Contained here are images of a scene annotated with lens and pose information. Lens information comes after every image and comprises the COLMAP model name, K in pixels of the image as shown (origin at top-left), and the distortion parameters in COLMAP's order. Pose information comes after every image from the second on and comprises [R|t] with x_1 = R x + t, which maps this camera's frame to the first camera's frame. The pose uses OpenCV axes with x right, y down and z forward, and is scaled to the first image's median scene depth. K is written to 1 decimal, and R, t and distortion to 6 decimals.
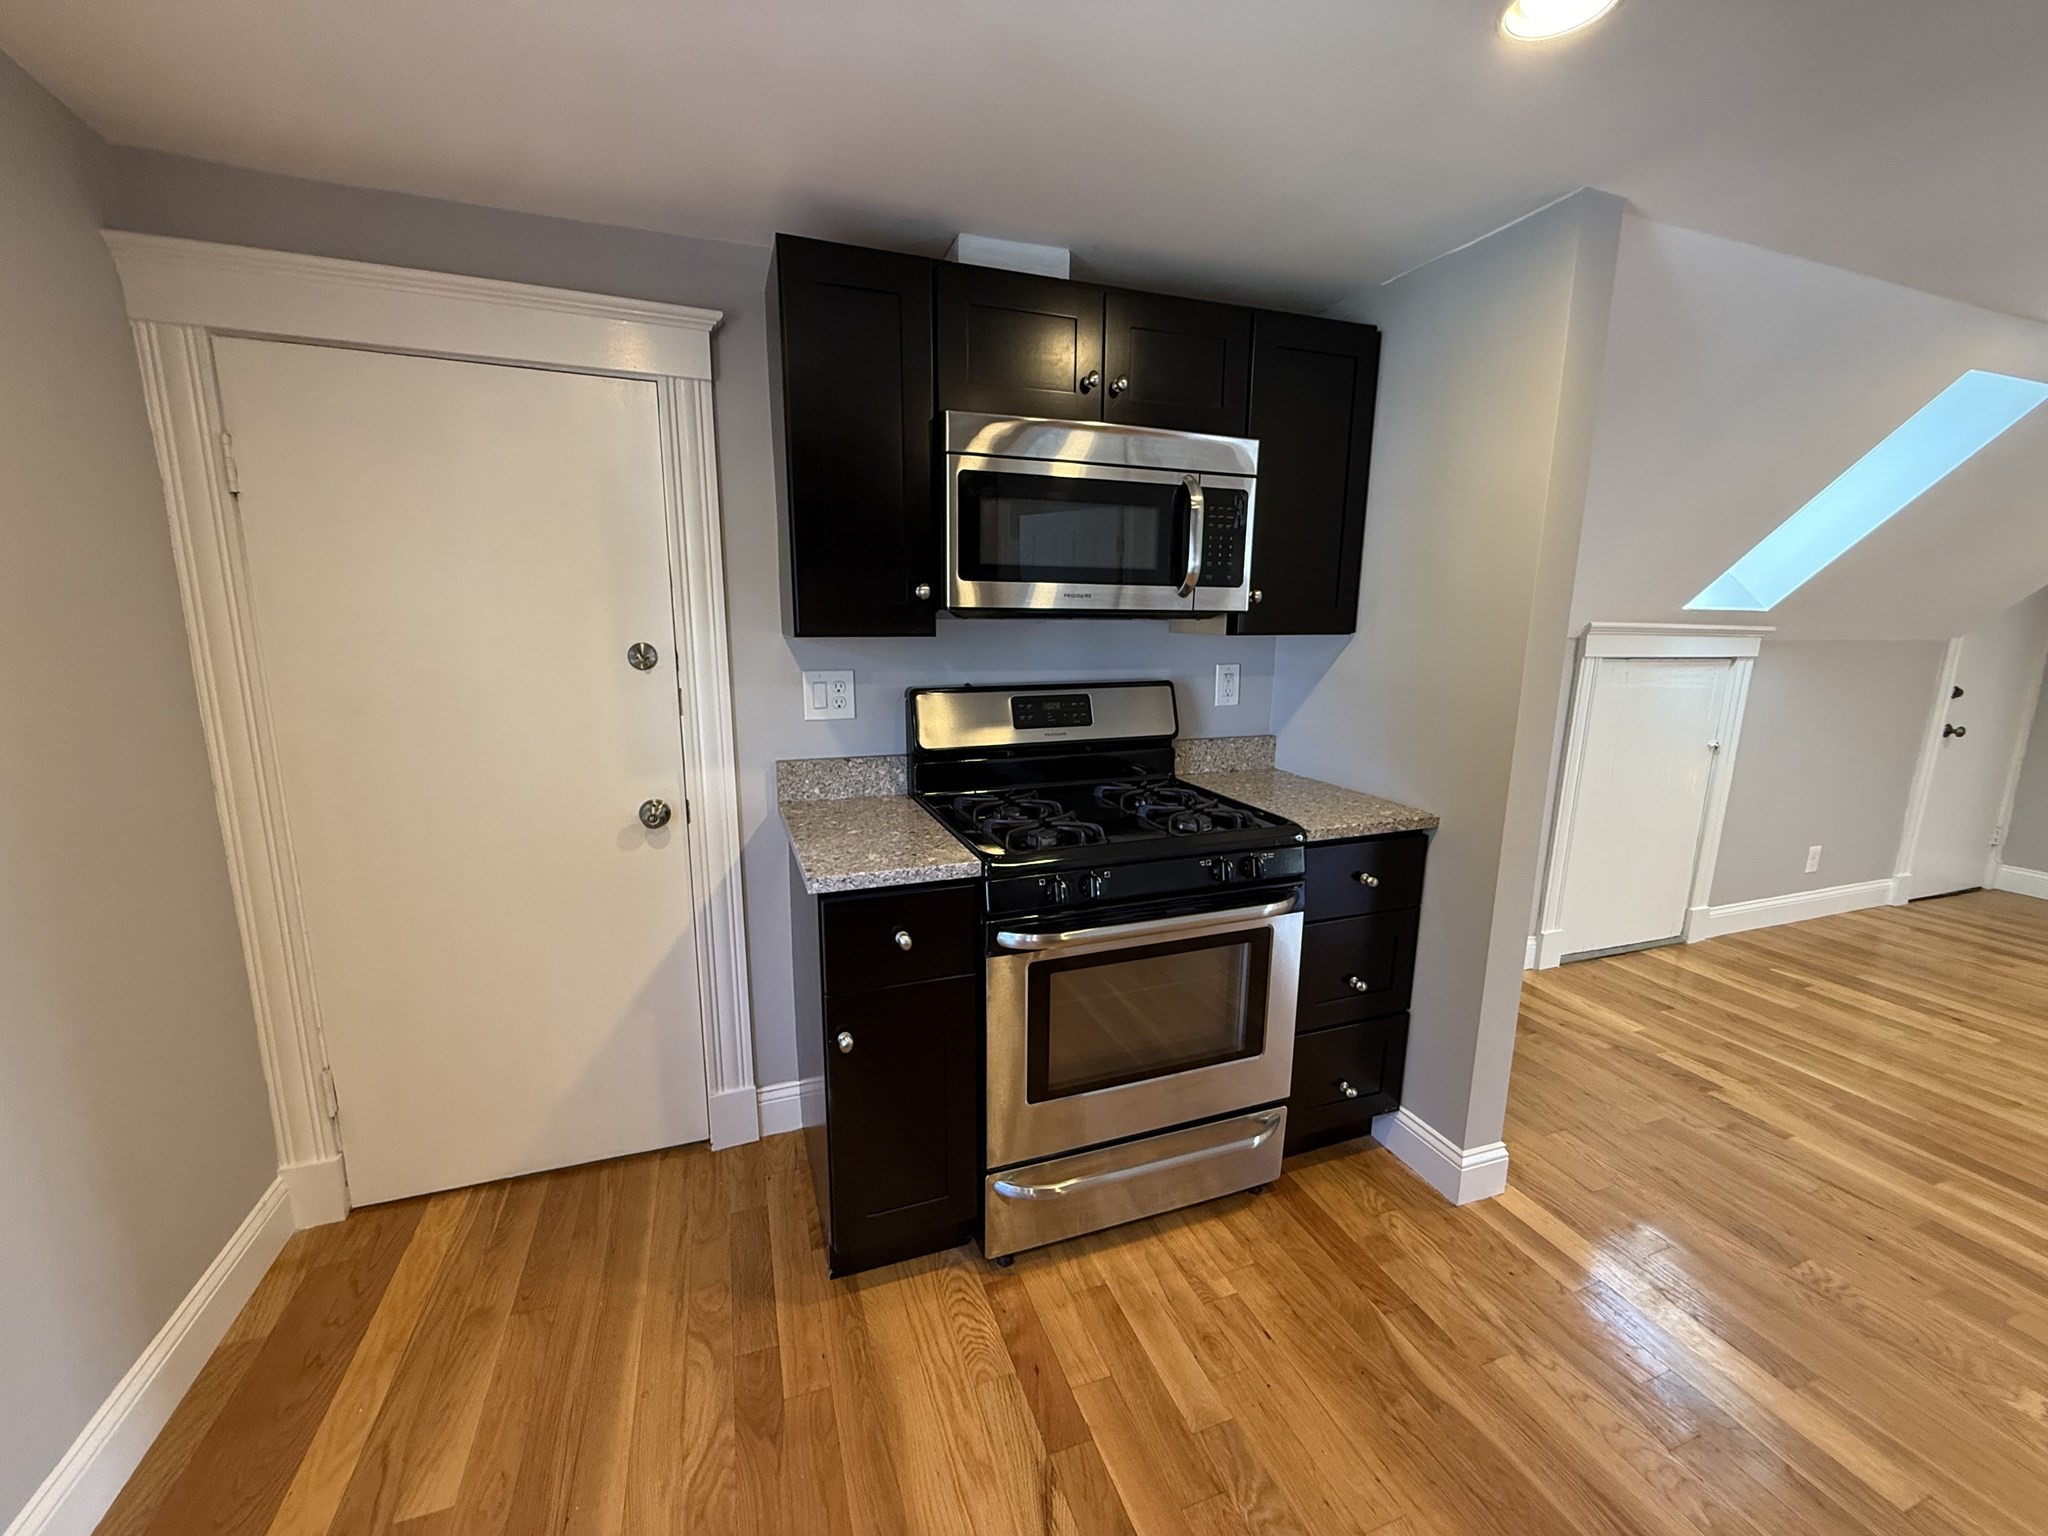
lens RADIAL K [[814.2, 0, 1015.9], [0, 814.2, 771.3], [0, 0, 1]] dist [0.000034, -0.000225]
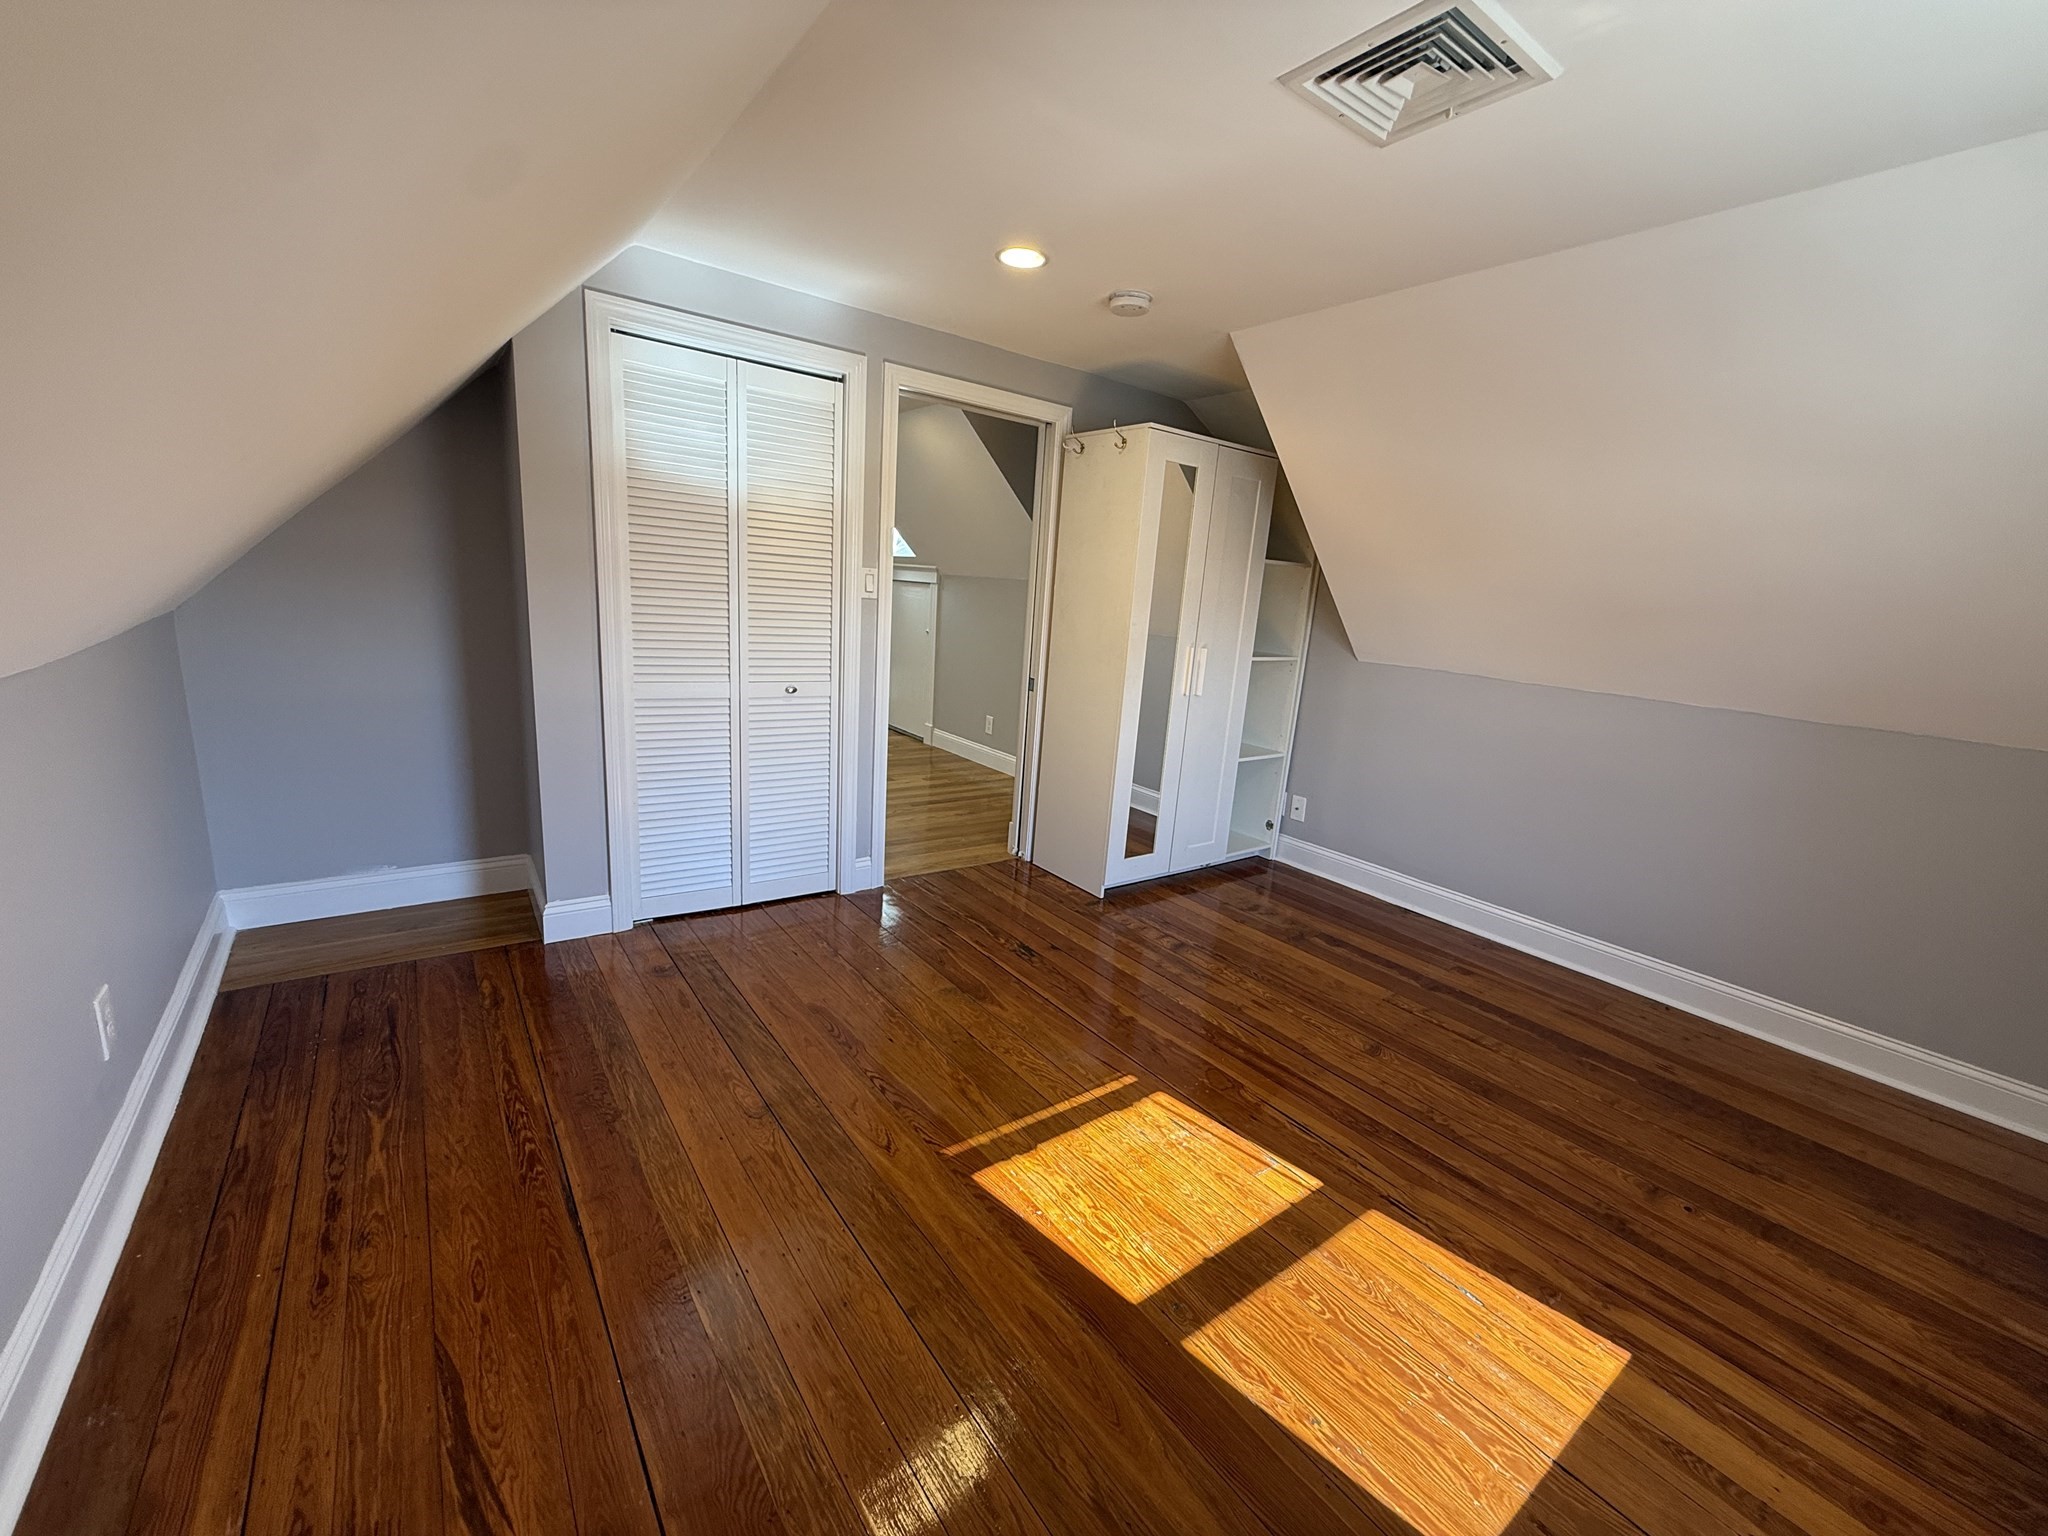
lens RADIAL K [[814.2, 0, 1015.9], [0, 814.2, 771.3], [0, 0, 1]] dist [0.000034, -0.000225]
pose [[0.289961, 0.220497, -0.931291, 4.426526], [-0.239615, 0.958830, 0.152412, -0.091711], [0.926557, 0.178958, 0.330858, 1.027545]]
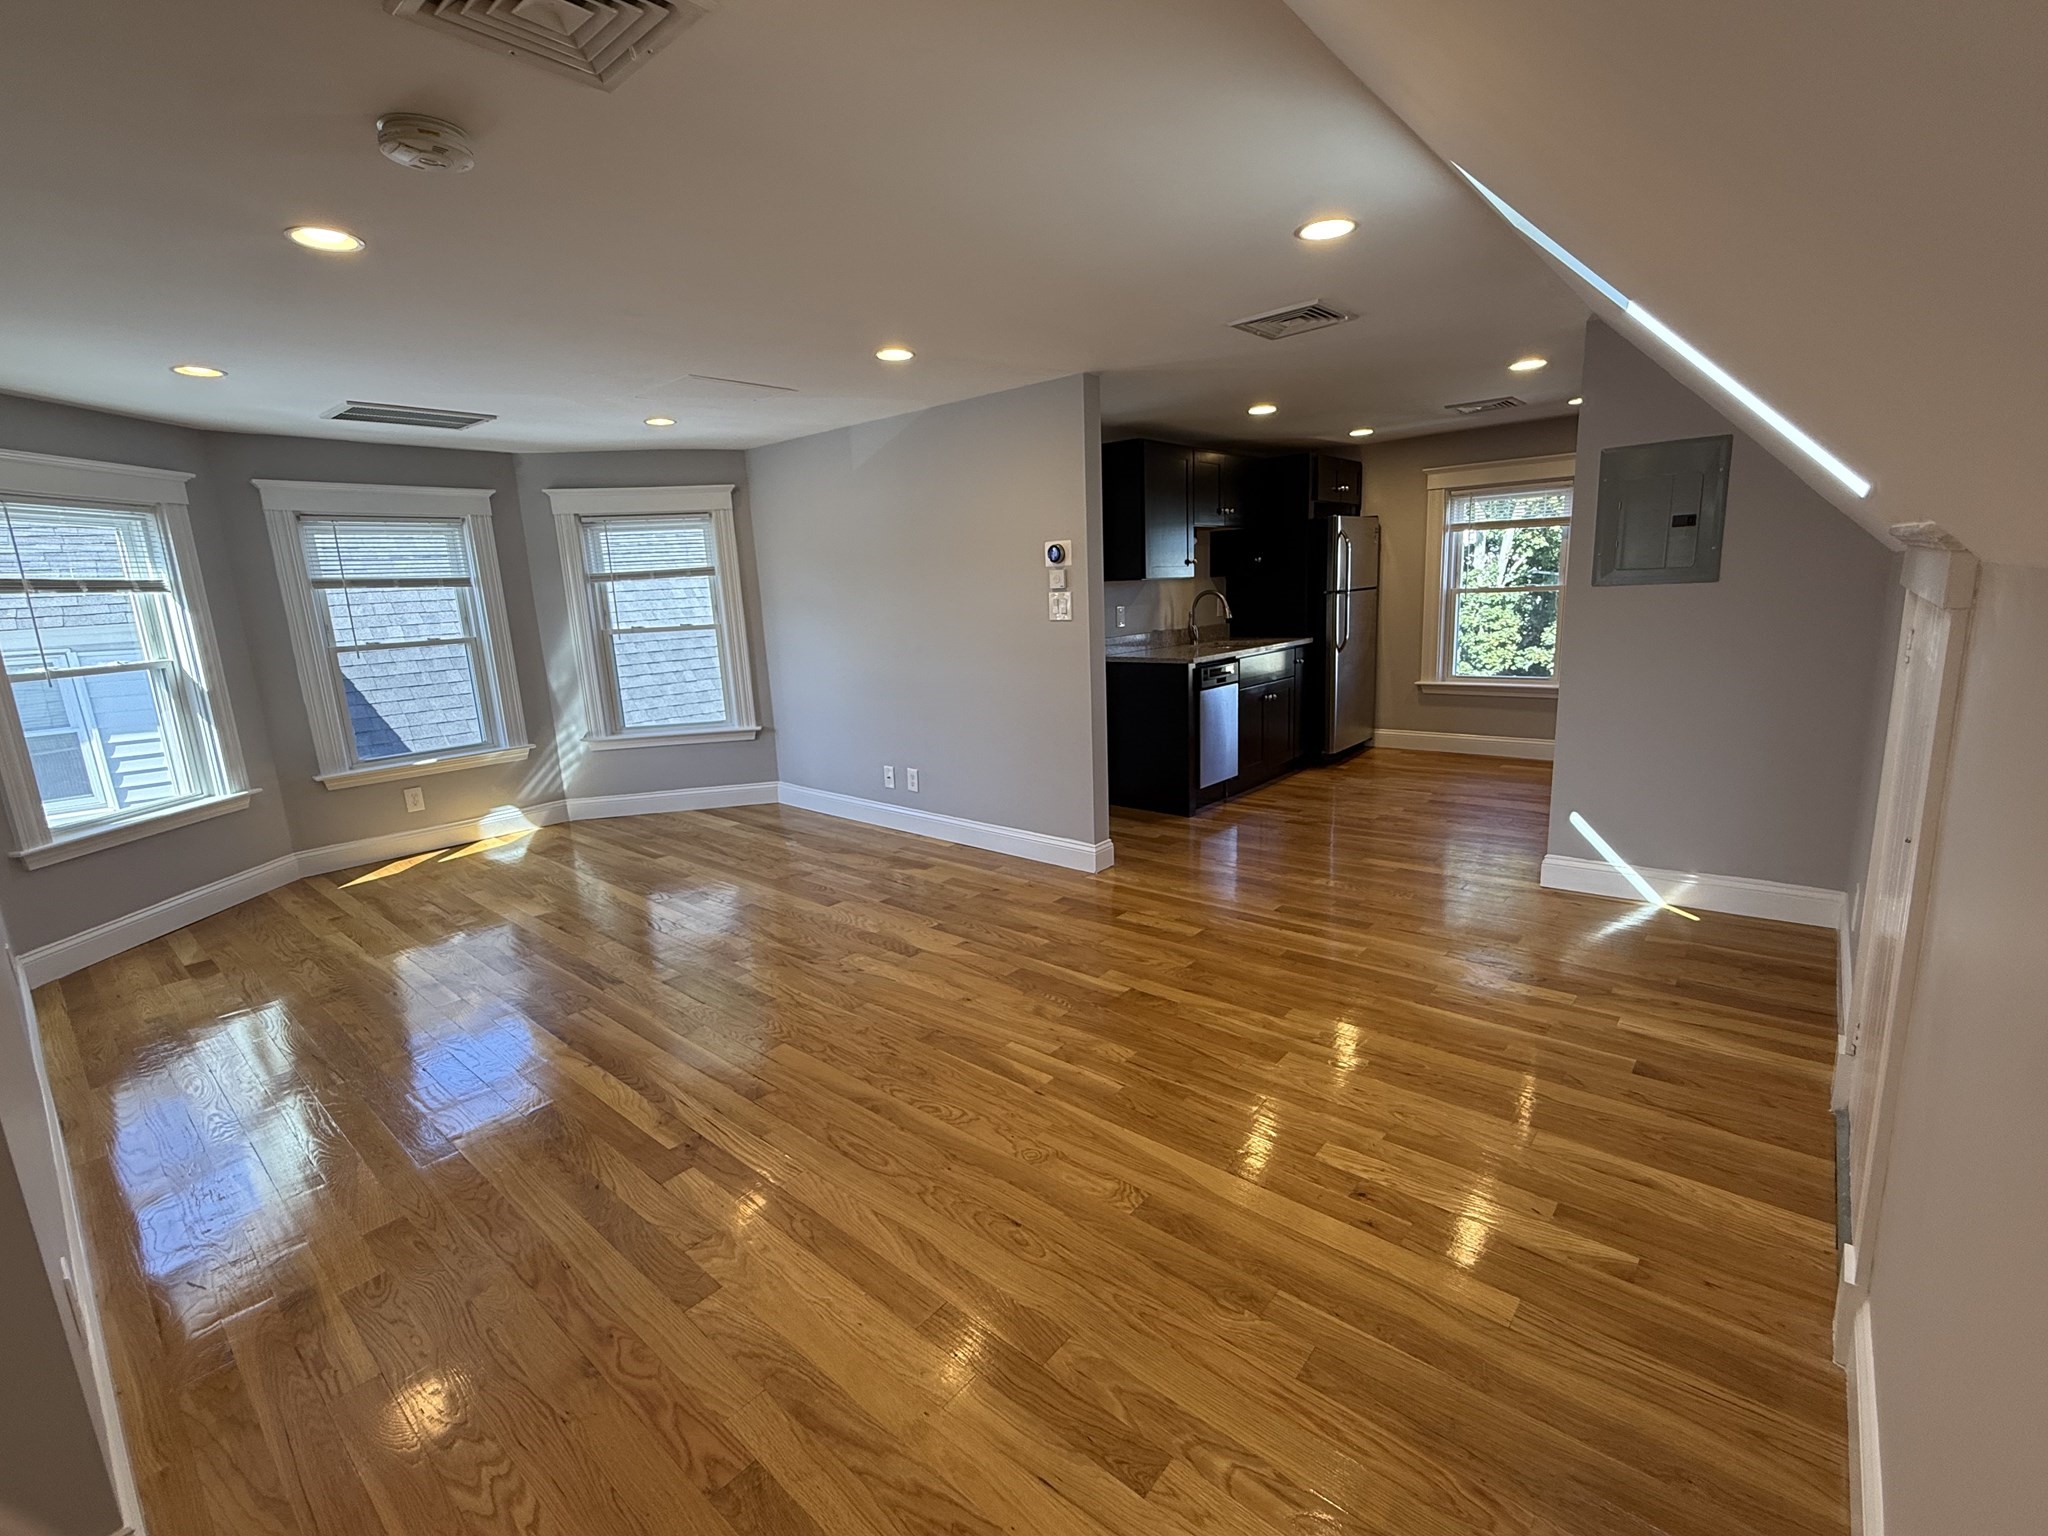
lens RADIAL K [[909.5, 0, 1024.0], [0, 909.5, 768.0], [0, 0, 1]] dist [0.003527, 0.000482]
pose [[-0.869287, 0.126348, -0.477888, 2.324413], [-0.058212, 0.933887, 0.352797, -0.309878], [0.490869, 0.334501, -0.804461, 1.840838]]
